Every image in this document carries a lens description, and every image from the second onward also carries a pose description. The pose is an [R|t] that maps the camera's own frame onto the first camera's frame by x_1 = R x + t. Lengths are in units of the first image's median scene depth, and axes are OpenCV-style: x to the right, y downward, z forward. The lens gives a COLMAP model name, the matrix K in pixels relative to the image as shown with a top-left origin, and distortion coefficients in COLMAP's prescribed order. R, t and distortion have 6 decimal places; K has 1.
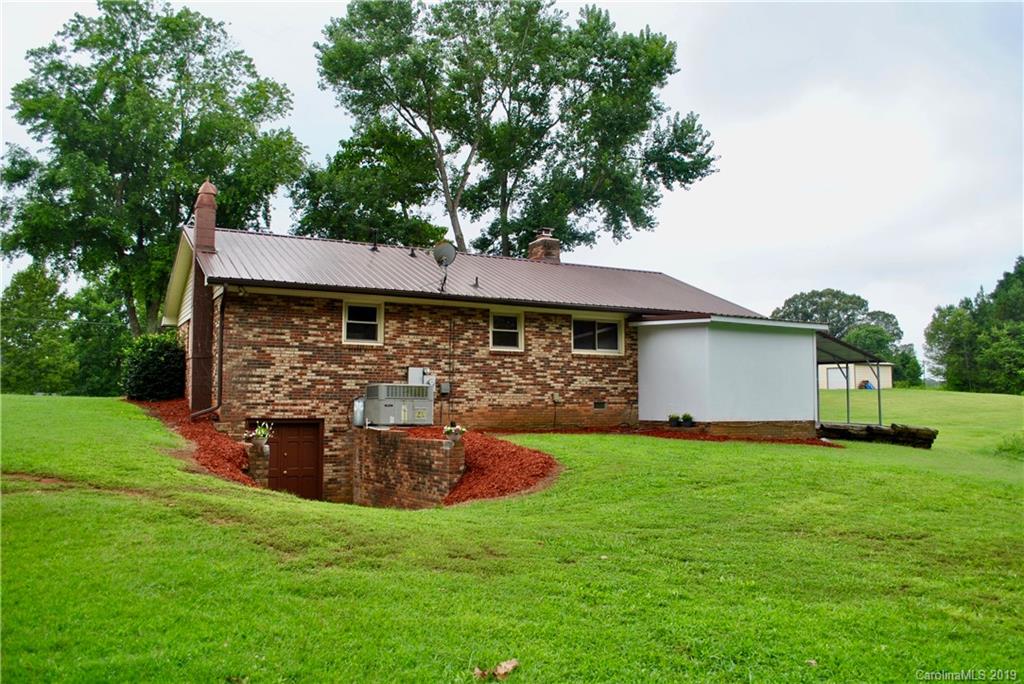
lens RADIAL K [[807.6, 0, 512.0], [0, 807.6, 343.0], [0, 0, 1]] dist [-0.054450, 0.000037]
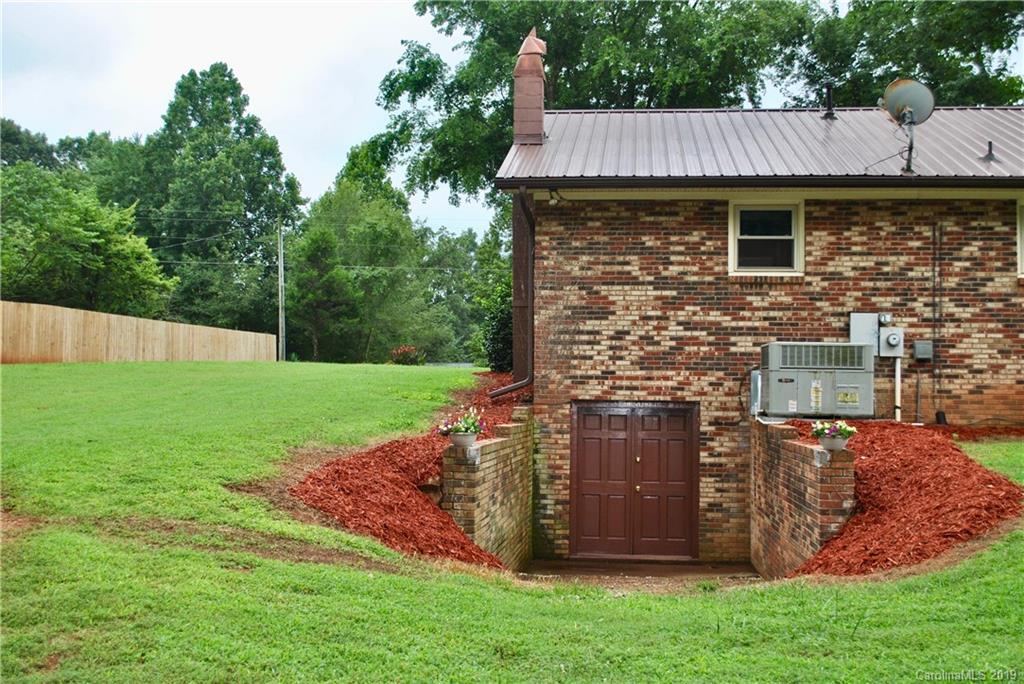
lens RADIAL K [[1130.4, 0, 511.8], [0, 1130.4, 340.7], [0, 0, 1]] dist [-0.045181, 0.000000]
pose [[0.824442, -0.011422, -0.565831, 0.125328], [0.034807, 0.998927, 0.030552, 0.017907], [0.564875, -0.044883, 0.823955, 0.231056]]
